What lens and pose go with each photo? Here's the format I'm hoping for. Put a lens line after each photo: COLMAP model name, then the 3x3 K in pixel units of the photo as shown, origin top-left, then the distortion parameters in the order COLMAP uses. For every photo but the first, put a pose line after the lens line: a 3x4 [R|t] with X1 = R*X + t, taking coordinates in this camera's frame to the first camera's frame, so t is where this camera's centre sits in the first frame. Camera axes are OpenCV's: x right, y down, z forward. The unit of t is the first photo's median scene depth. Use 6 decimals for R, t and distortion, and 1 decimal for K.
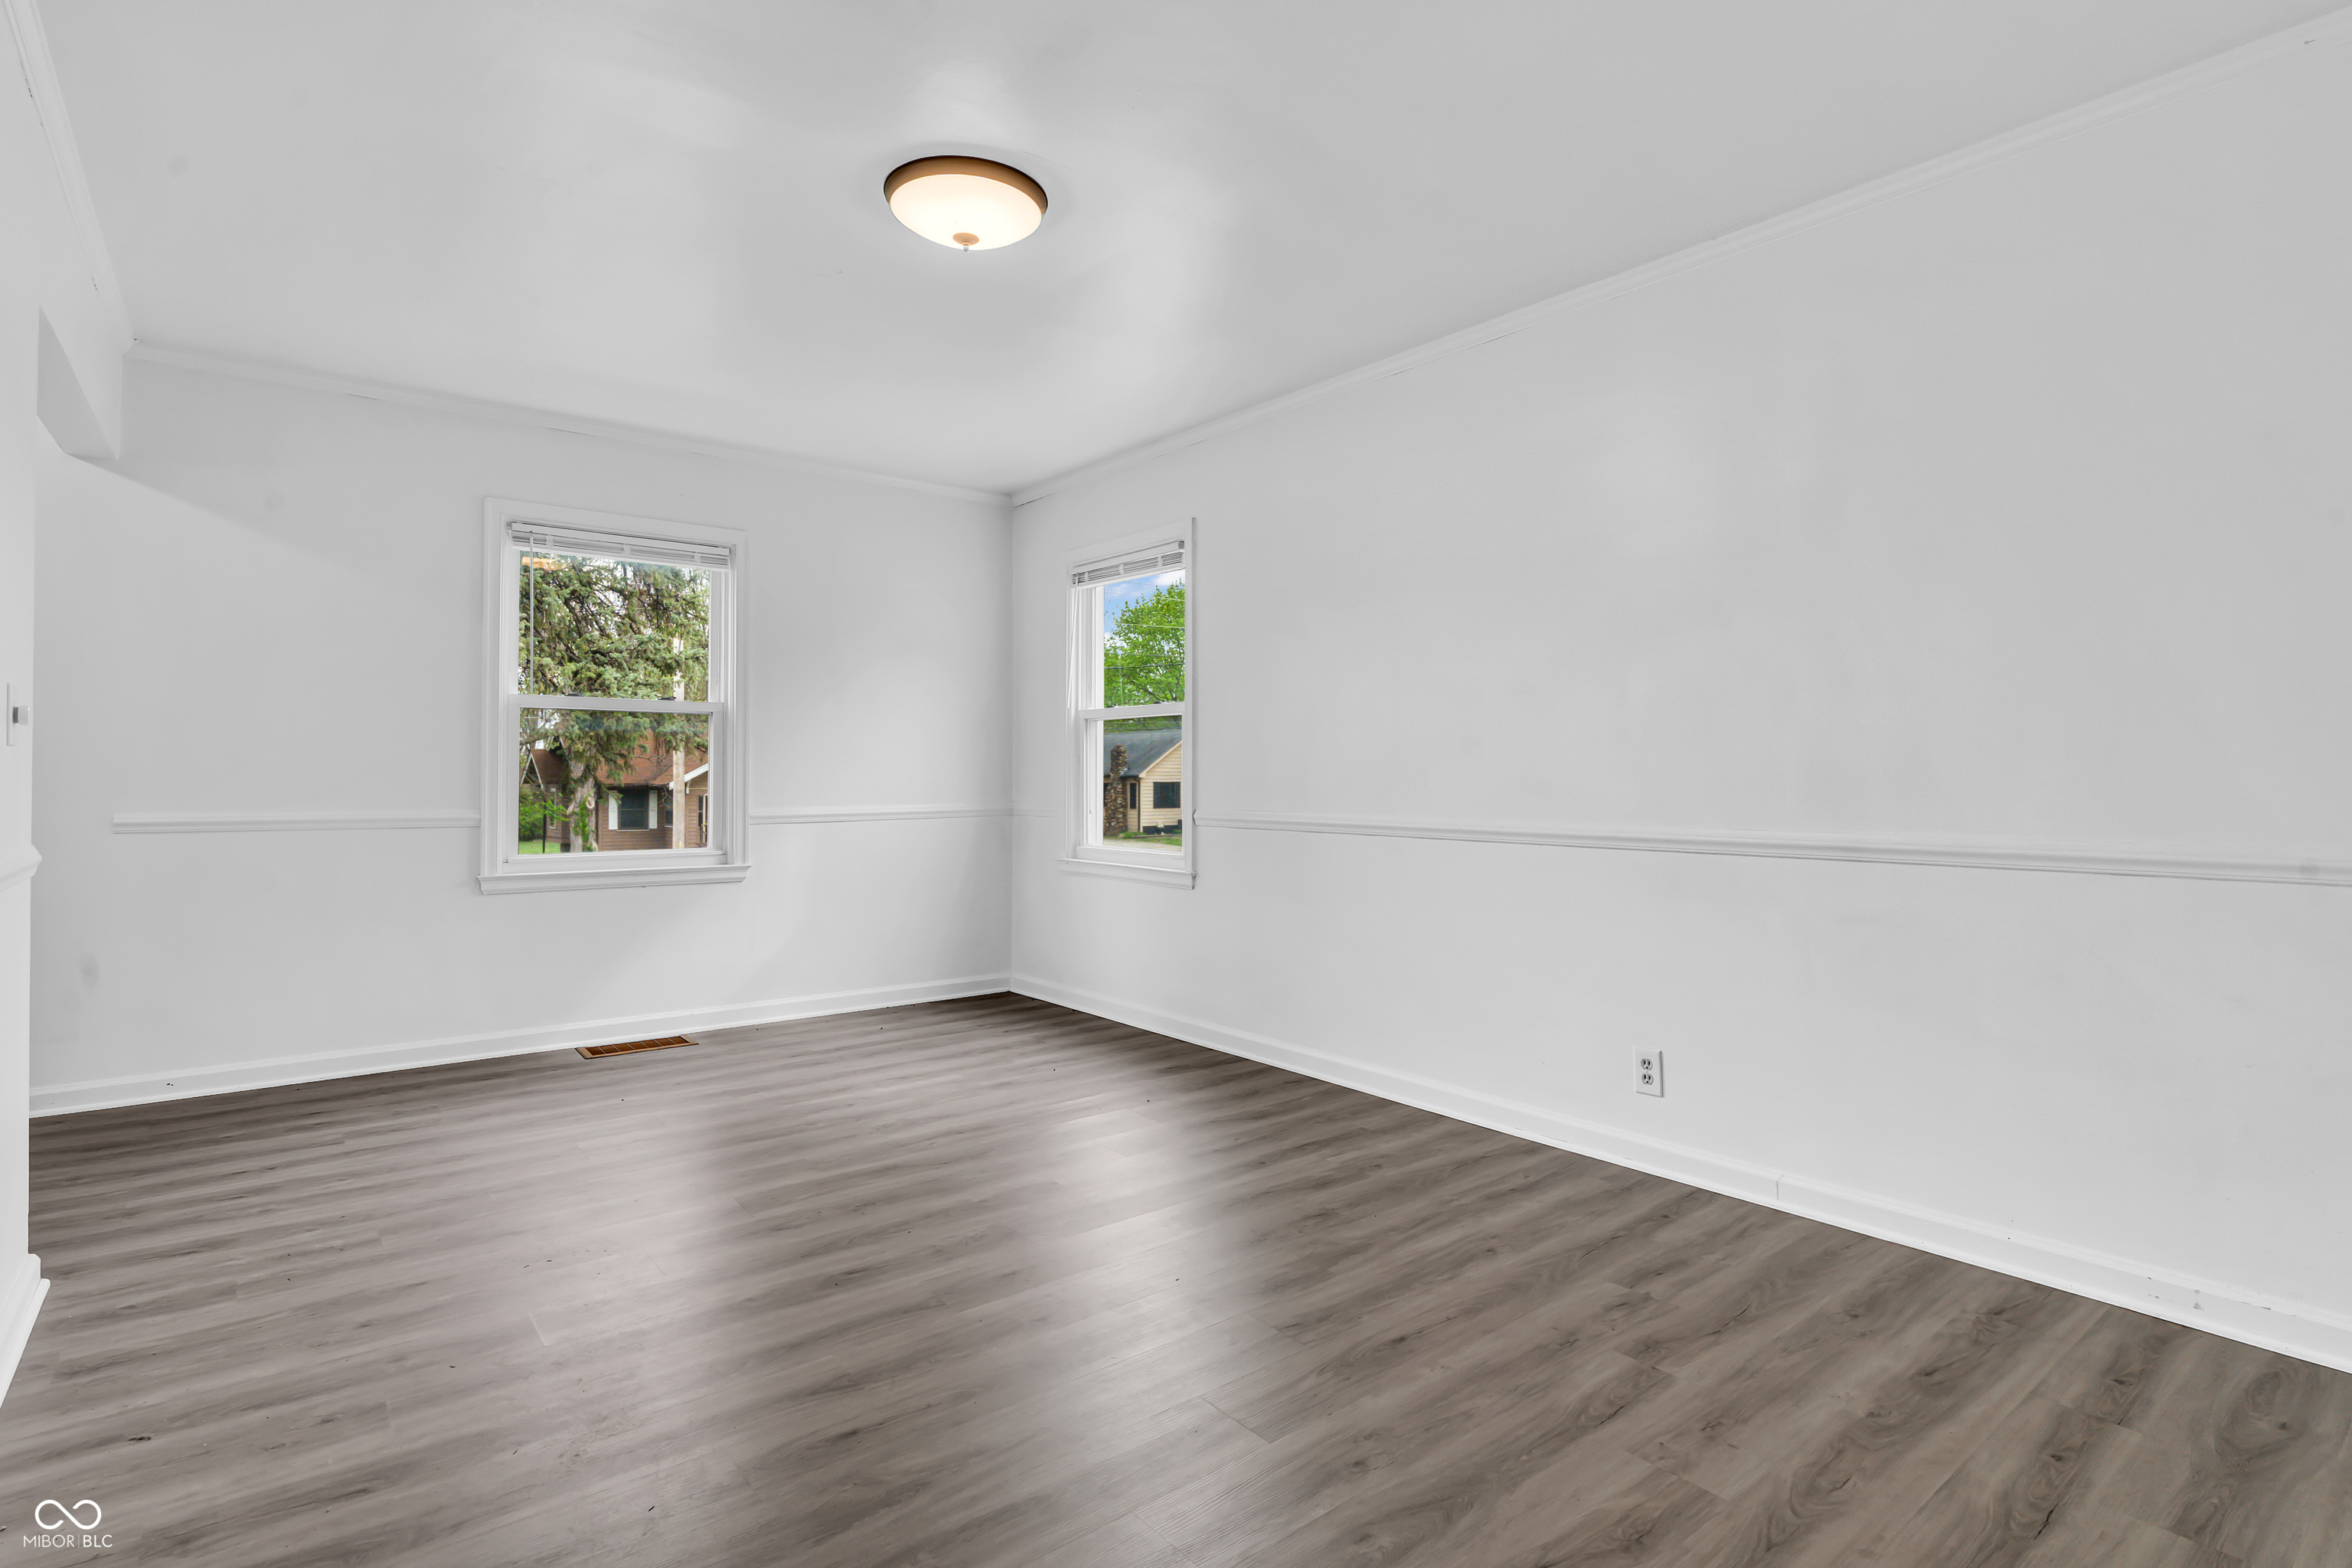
lens RADIAL K [[1093.2, 0, 1170.4], [0, 1093.2, 764.4], [0, 0, 1]] dist [0.022888, 0.000055]
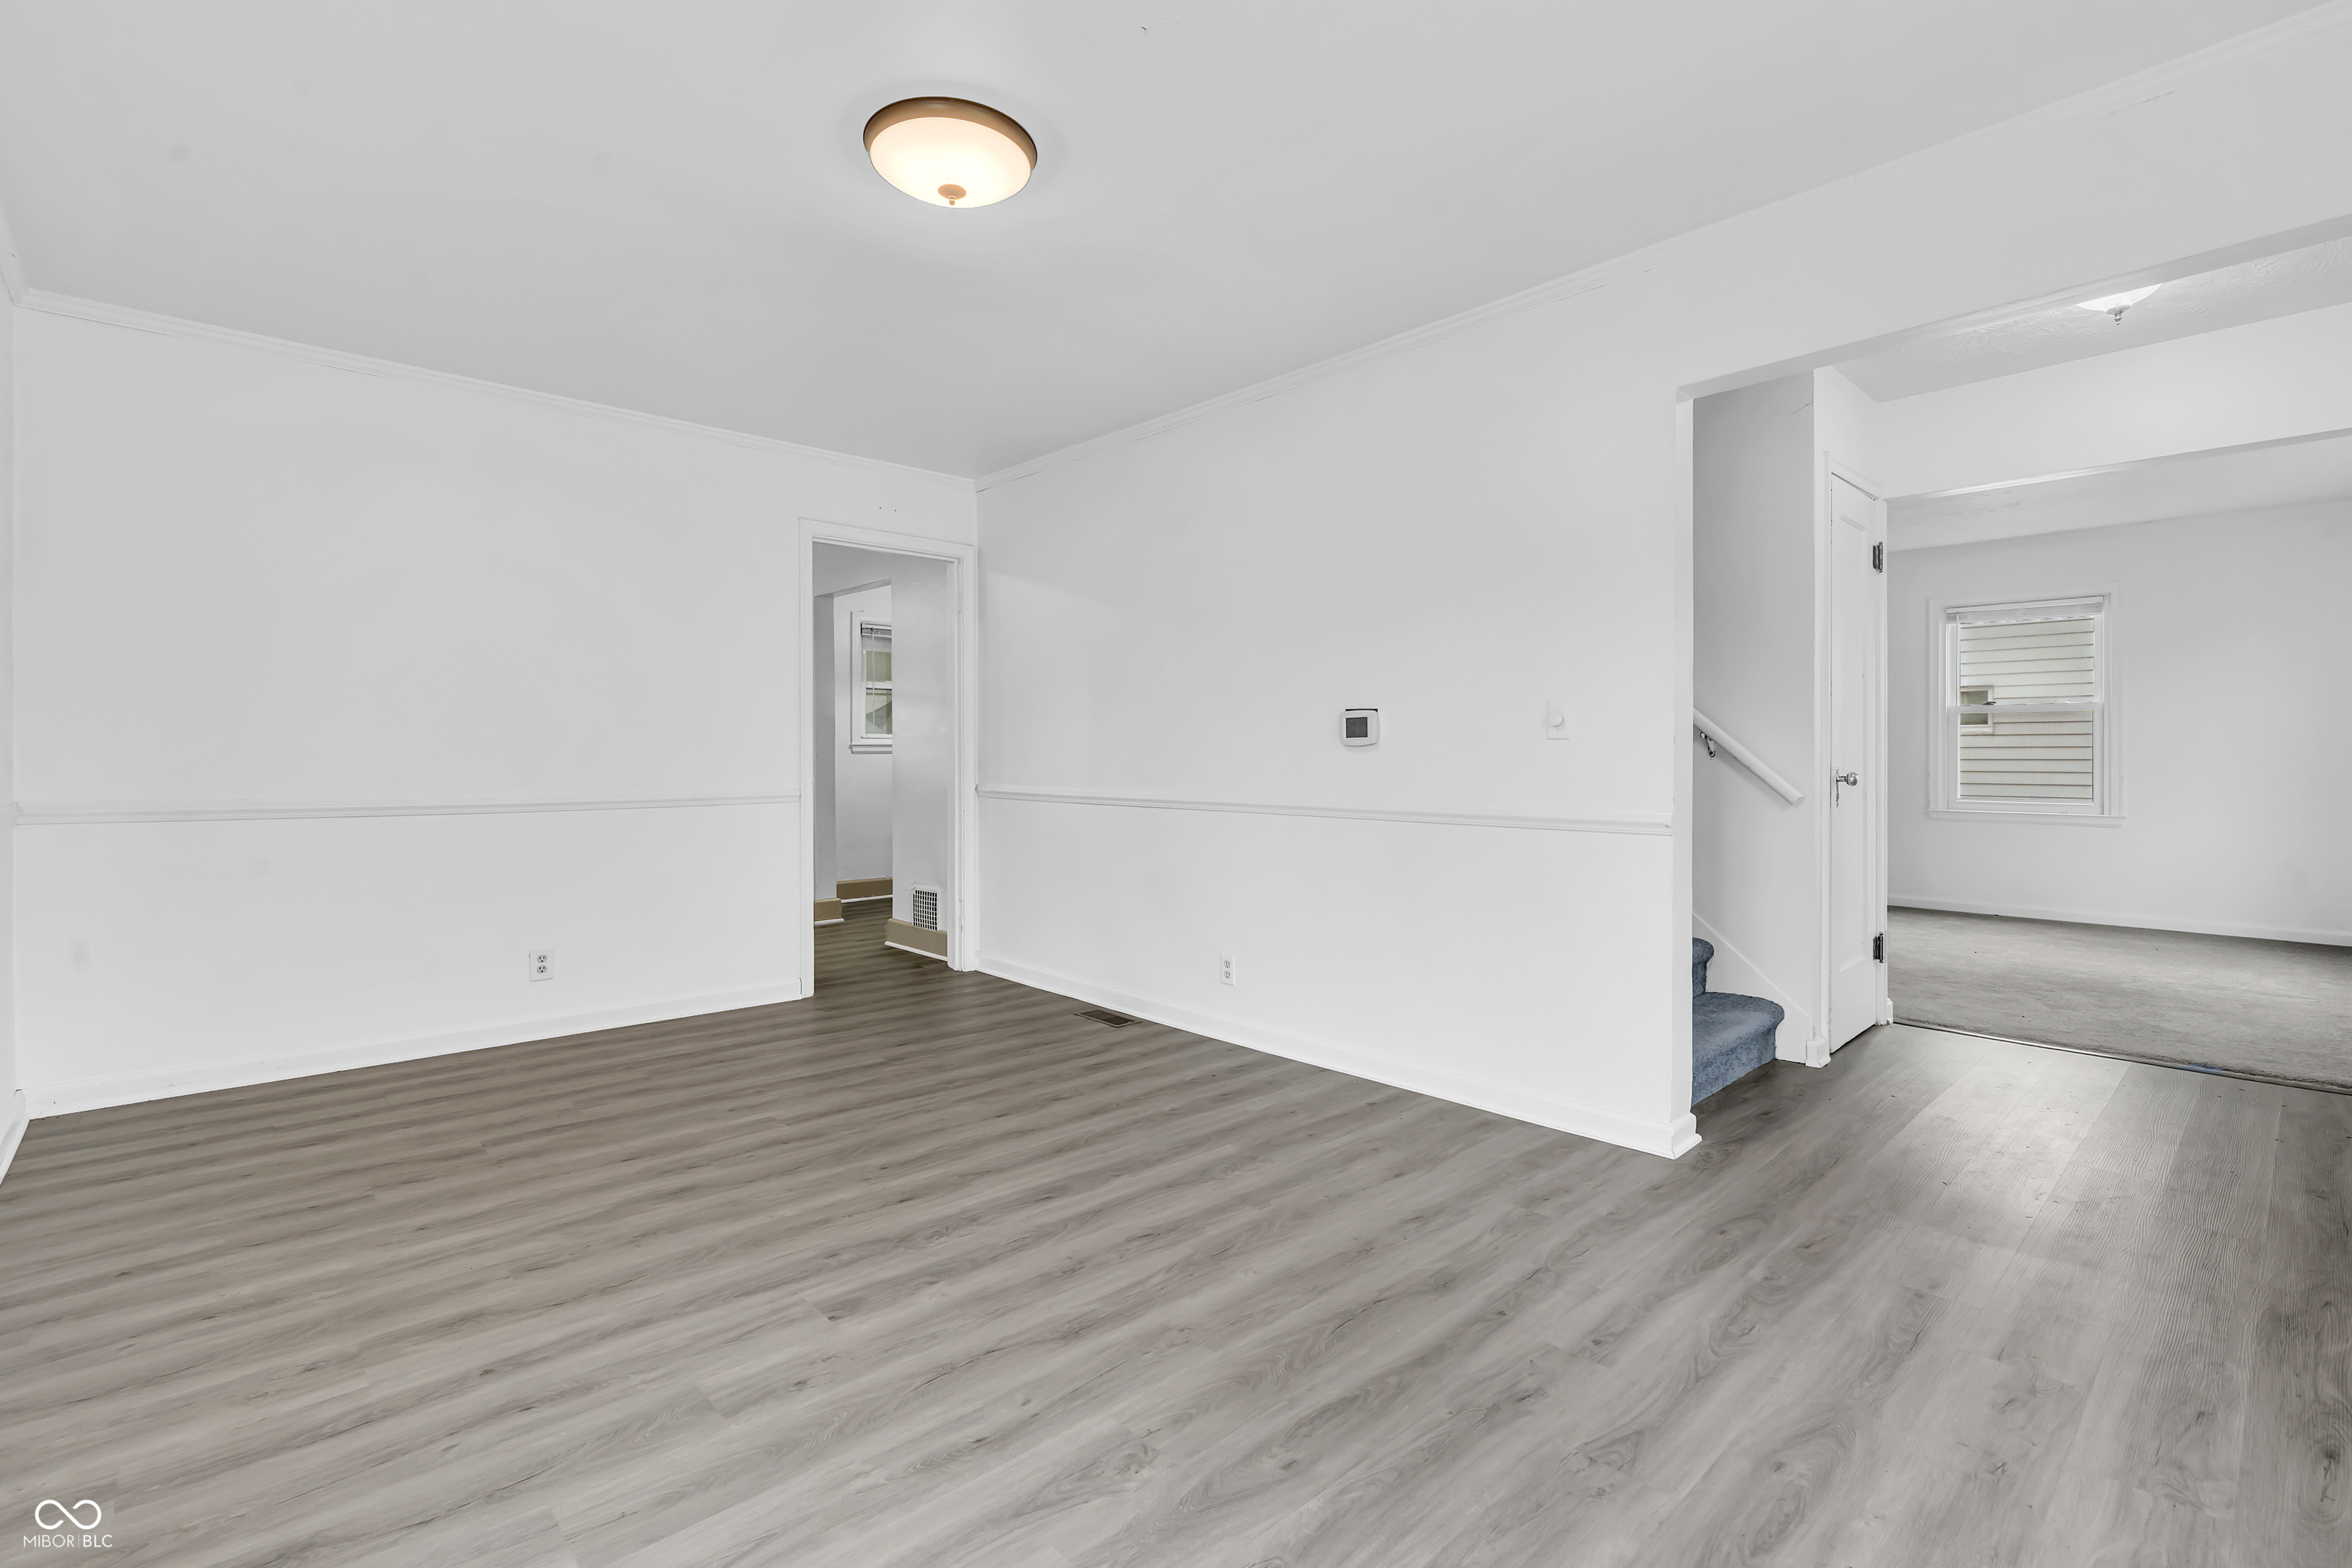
lens RADIAL K [[1093.2, 0, 1170.4], [0, 1093.2, 764.4], [0, 0, 1]] dist [0.022888, 0.000055]
pose [[-0.998296, 0.003586, -0.058246, -0.322649], [0.003670, 0.999992, -0.001336, 0.017646], [0.058241, -0.001548, -0.998301, 1.956770]]
